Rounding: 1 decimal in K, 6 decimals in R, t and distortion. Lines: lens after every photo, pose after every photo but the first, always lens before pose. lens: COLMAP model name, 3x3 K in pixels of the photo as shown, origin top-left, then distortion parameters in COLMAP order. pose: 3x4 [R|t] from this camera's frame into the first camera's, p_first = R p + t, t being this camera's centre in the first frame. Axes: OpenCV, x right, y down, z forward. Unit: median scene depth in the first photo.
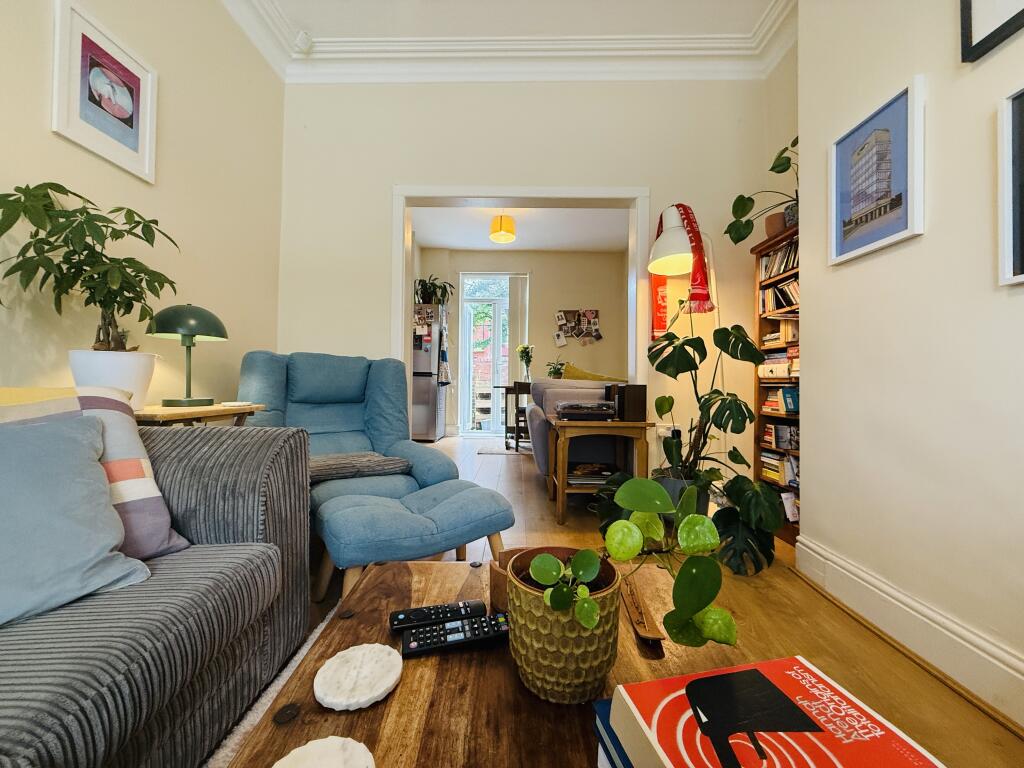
lens RADIAL K [[409.2, 0, 510.0], [0, 409.2, 382.5], [0, 0, 1]] dist [0.001011, -0.000265]
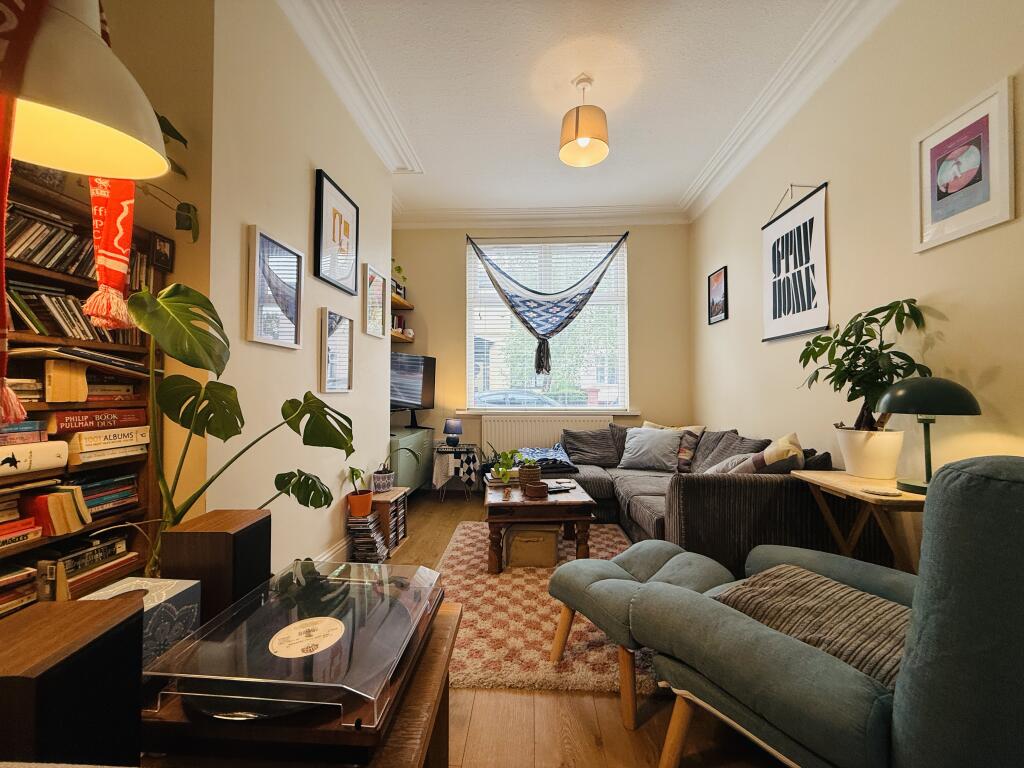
lens RADIAL K [[409.2, 0, 512.1], [0, 409.2, 384.4], [0, 0, 1]] dist [0.001011, -0.000265]
pose [[-0.999336, -0.008298, 0.035468, 0.064380], [-0.009024, 0.999752, -0.020364, -0.144564], [-0.035291, -0.020670, -0.999163, 1.889115]]
